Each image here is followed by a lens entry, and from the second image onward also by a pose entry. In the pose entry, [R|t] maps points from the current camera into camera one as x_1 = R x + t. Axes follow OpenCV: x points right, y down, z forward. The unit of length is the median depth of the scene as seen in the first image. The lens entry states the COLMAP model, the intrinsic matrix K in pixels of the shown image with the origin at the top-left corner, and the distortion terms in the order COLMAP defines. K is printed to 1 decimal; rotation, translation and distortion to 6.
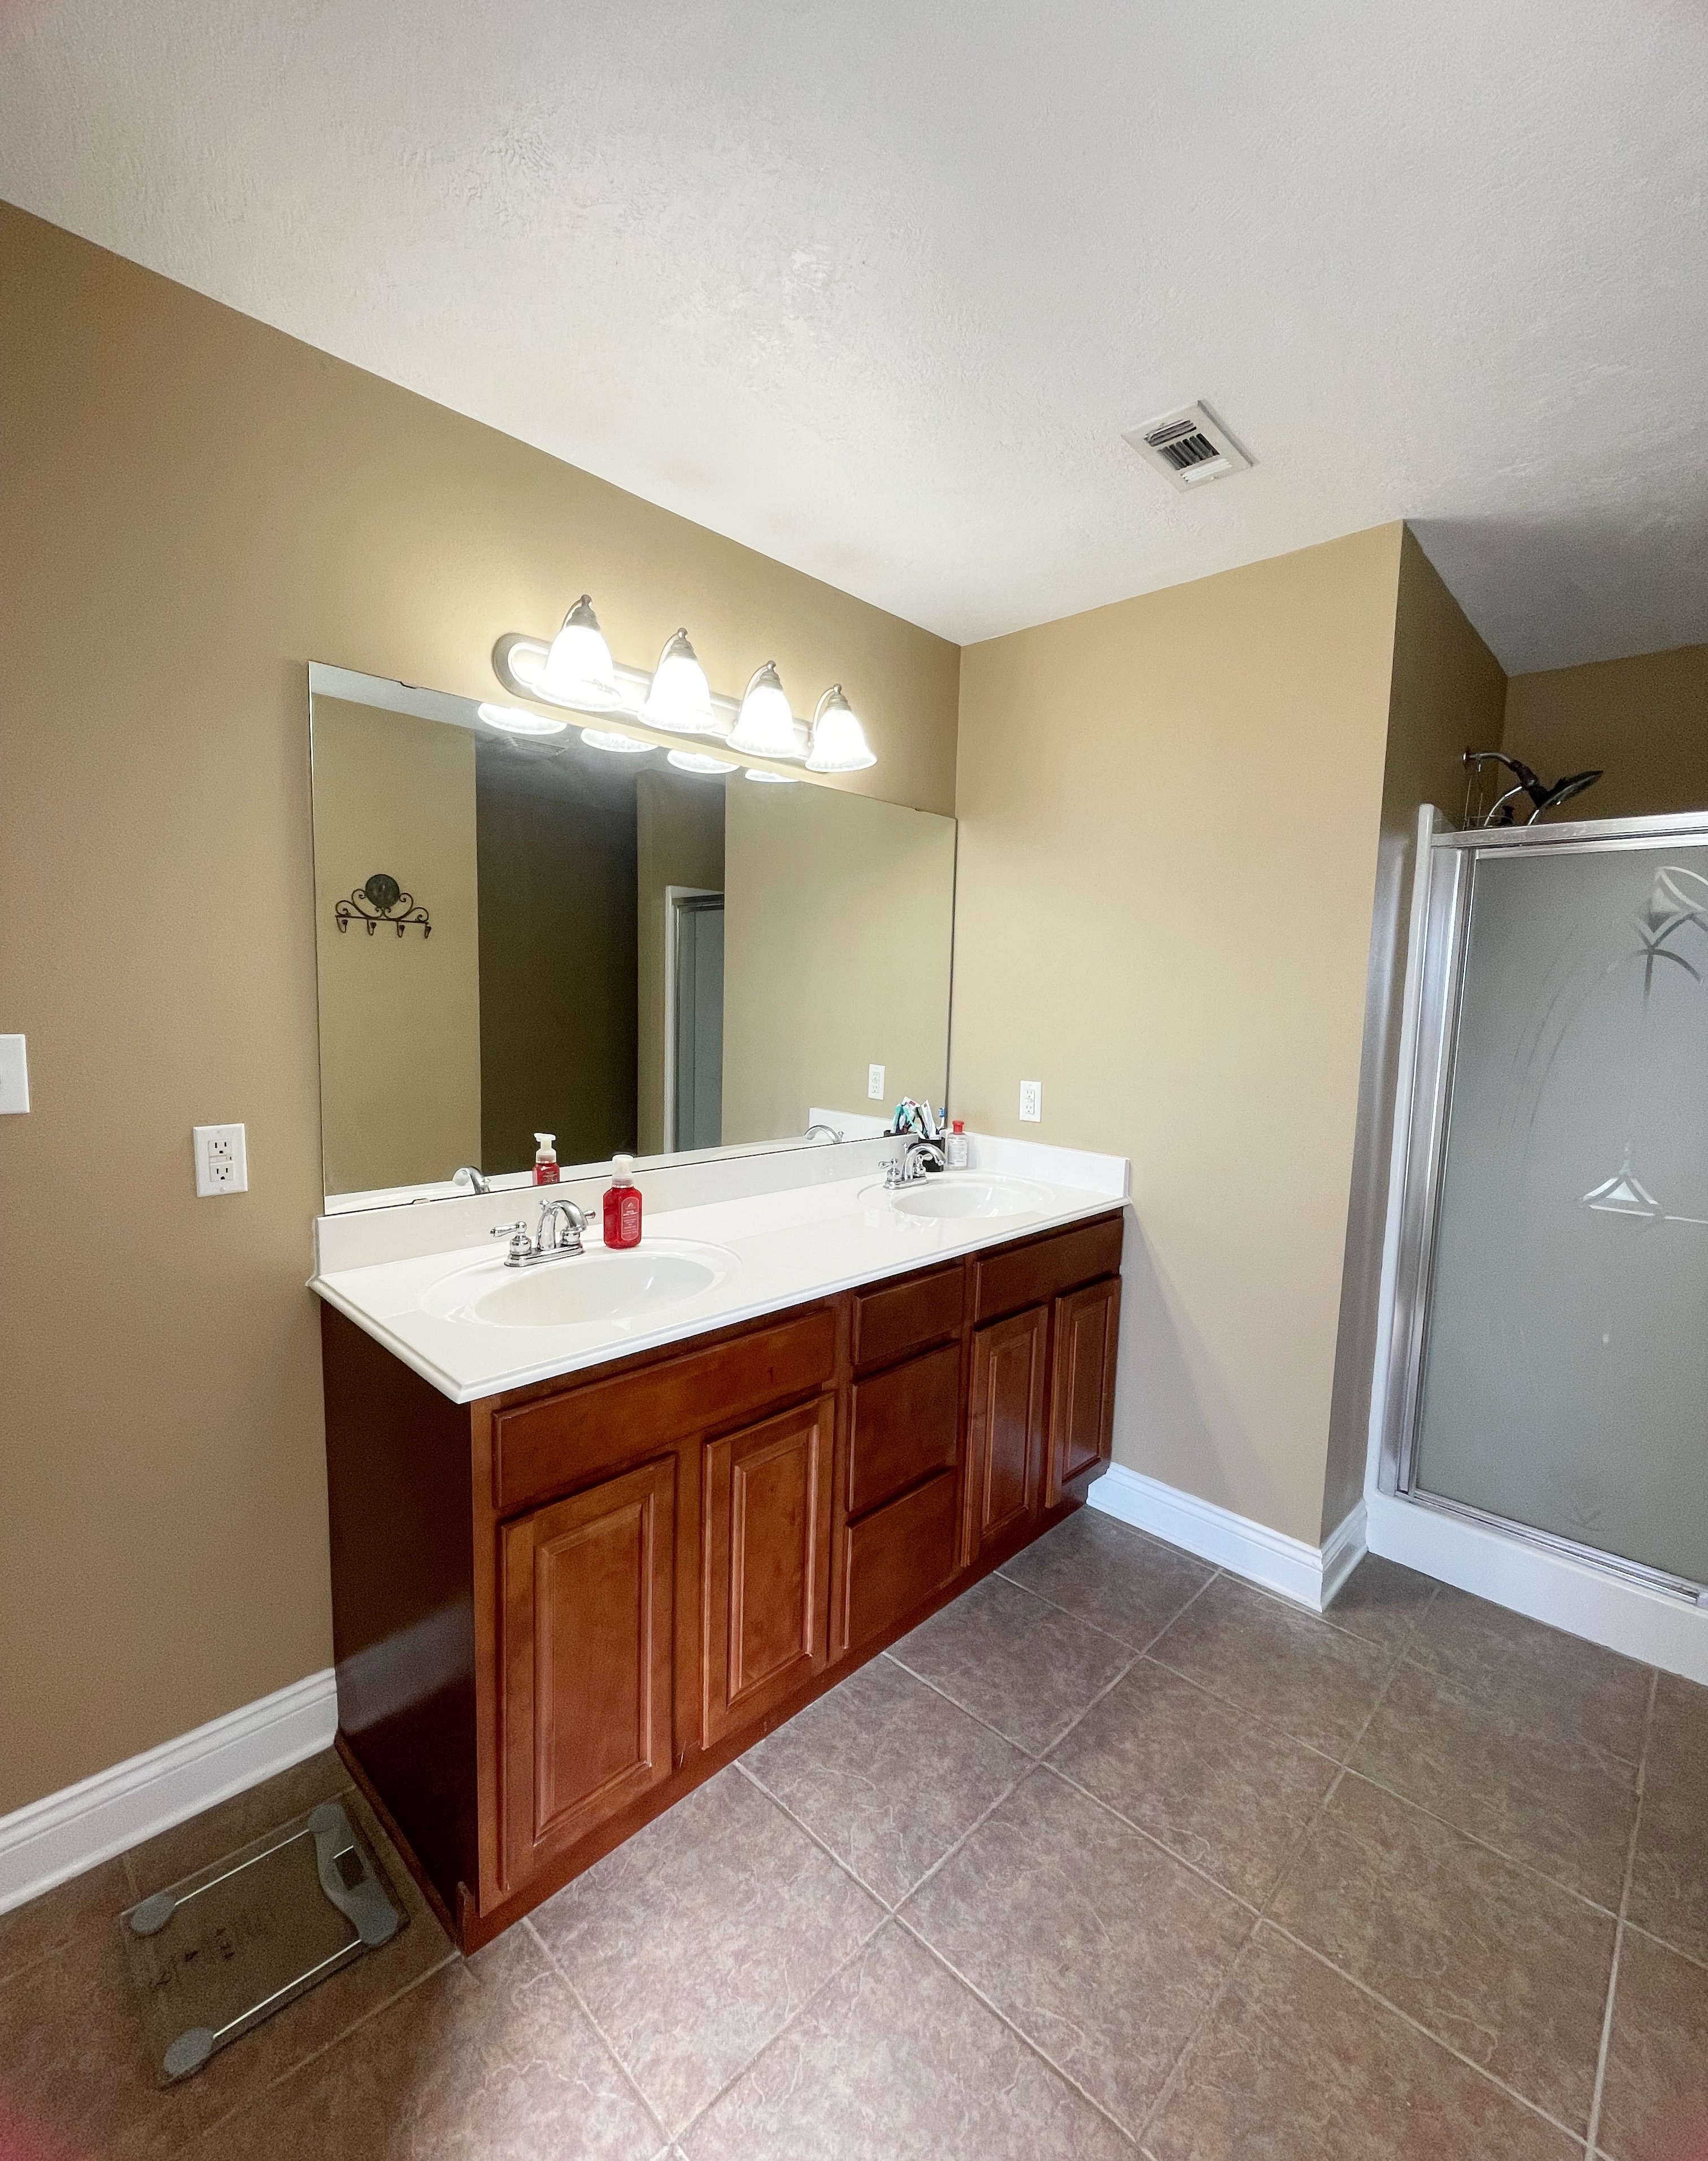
lens RADIAL K [[917.1, 0, 863.3], [0, 917.1, 1080.7], [0, 0, 1]] dist [-0.001747, -0.001011]
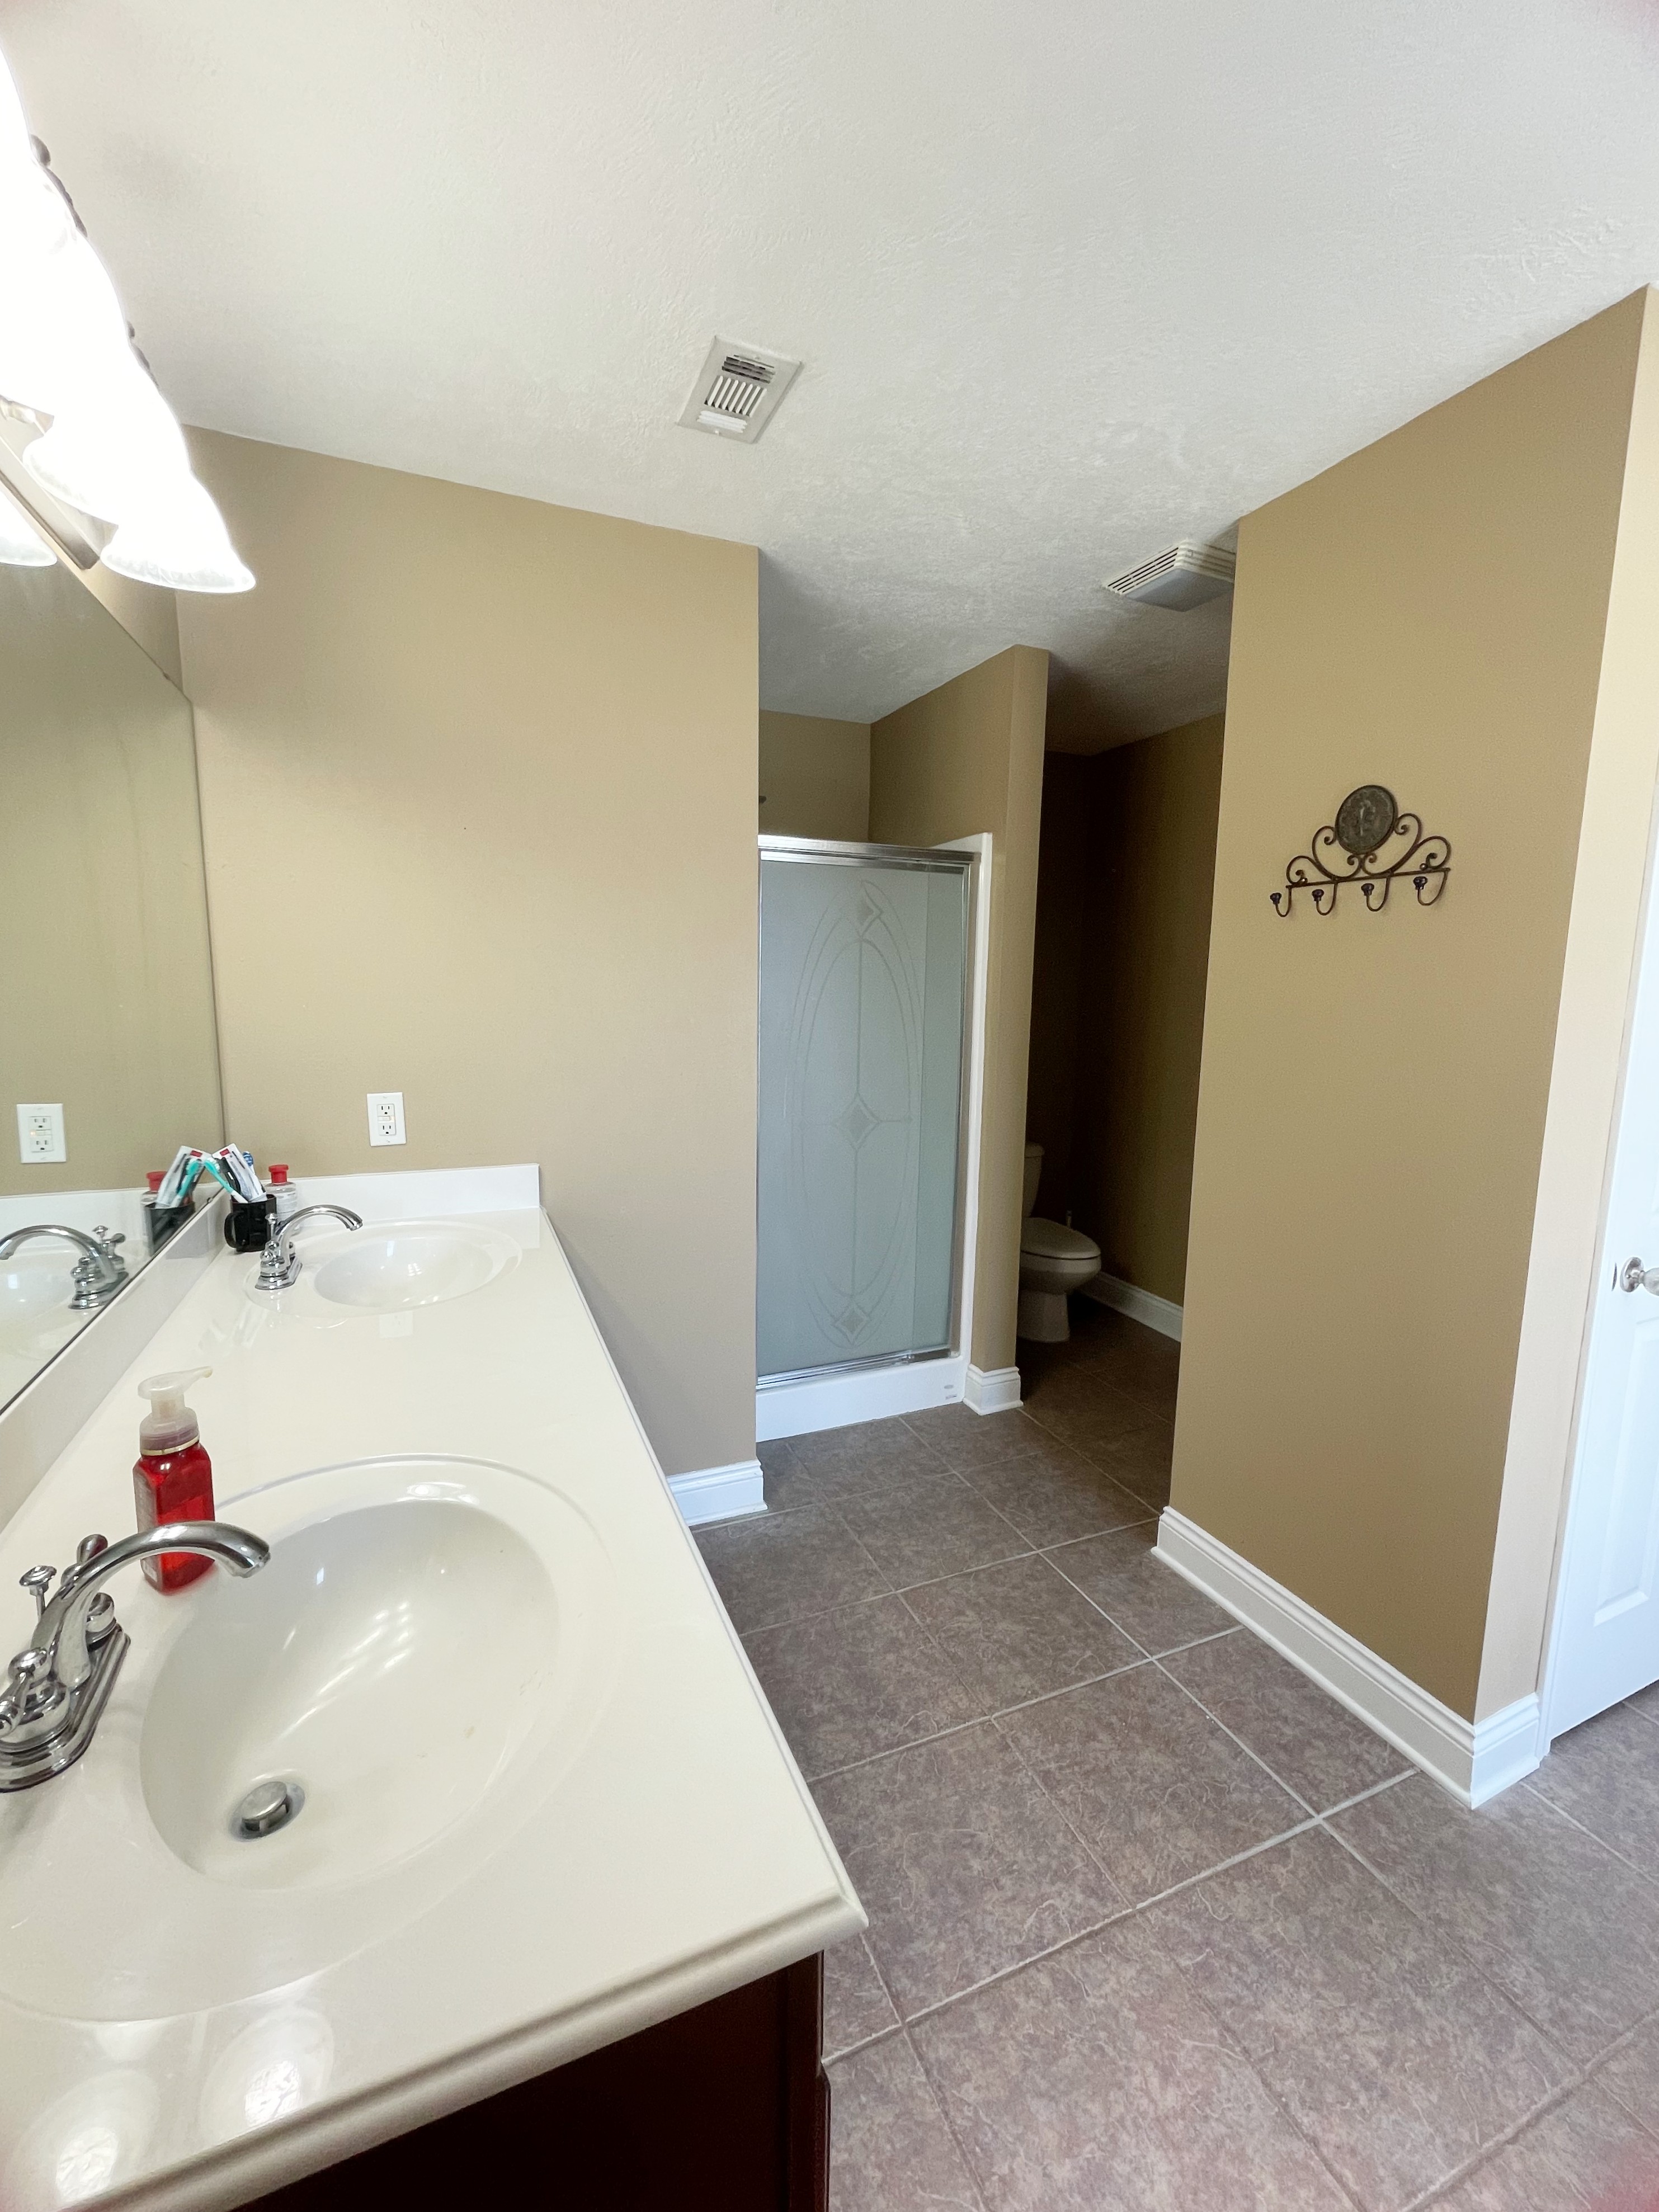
lens RADIAL K [[898.9, 0, 832.1], [0, 898.9, 1105.0], [0, 0, 1]] dist [-0.009606, -0.001037]
pose [[0.392401, -0.146799, 0.908004, -0.655393], [0.090974, 0.988536, 0.120504, -0.085383], [-0.915284, 0.035319, 0.401257, 0.692972]]
